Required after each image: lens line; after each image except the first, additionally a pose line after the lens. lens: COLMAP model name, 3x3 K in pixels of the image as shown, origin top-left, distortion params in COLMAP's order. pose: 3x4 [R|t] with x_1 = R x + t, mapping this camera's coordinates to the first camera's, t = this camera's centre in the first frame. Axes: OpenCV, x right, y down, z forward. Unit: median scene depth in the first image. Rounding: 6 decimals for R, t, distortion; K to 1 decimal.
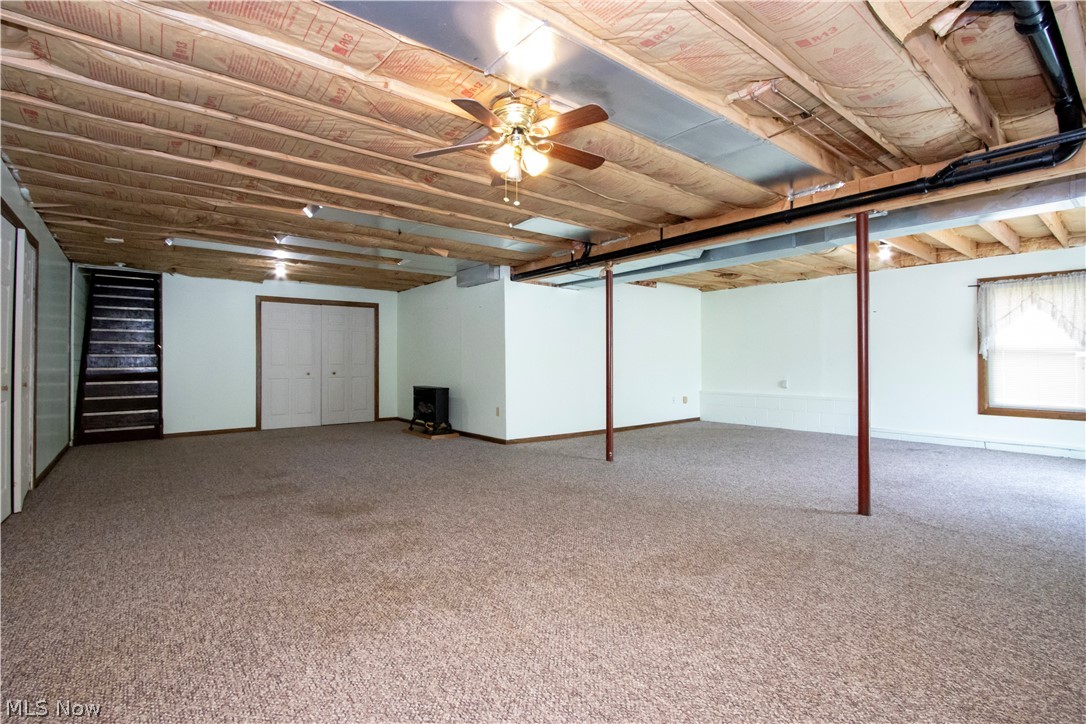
lens RADIAL K [[499.4, 0, 536.3], [0, 499.4, 359.7], [0, 0, 1]] dist [-0.013879, 0.001165]
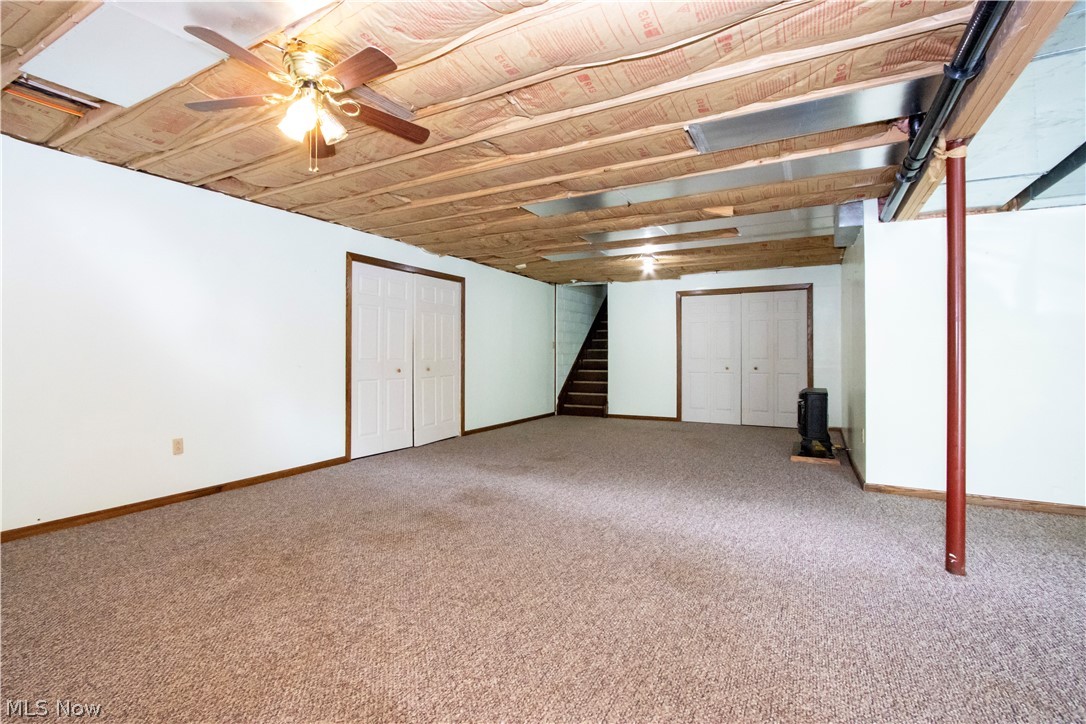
lens RADIAL K [[499.4, 0, 540.5], [0, 499.4, 358.6], [0, 0, 1]] dist [-0.013879, 0.001165]
pose [[0.394595, 0.009076, -0.918810, 0.401640], [0.001618, 0.999943, 0.010573, -0.000492], [0.918854, -0.005659, 0.394558, 0.457627]]
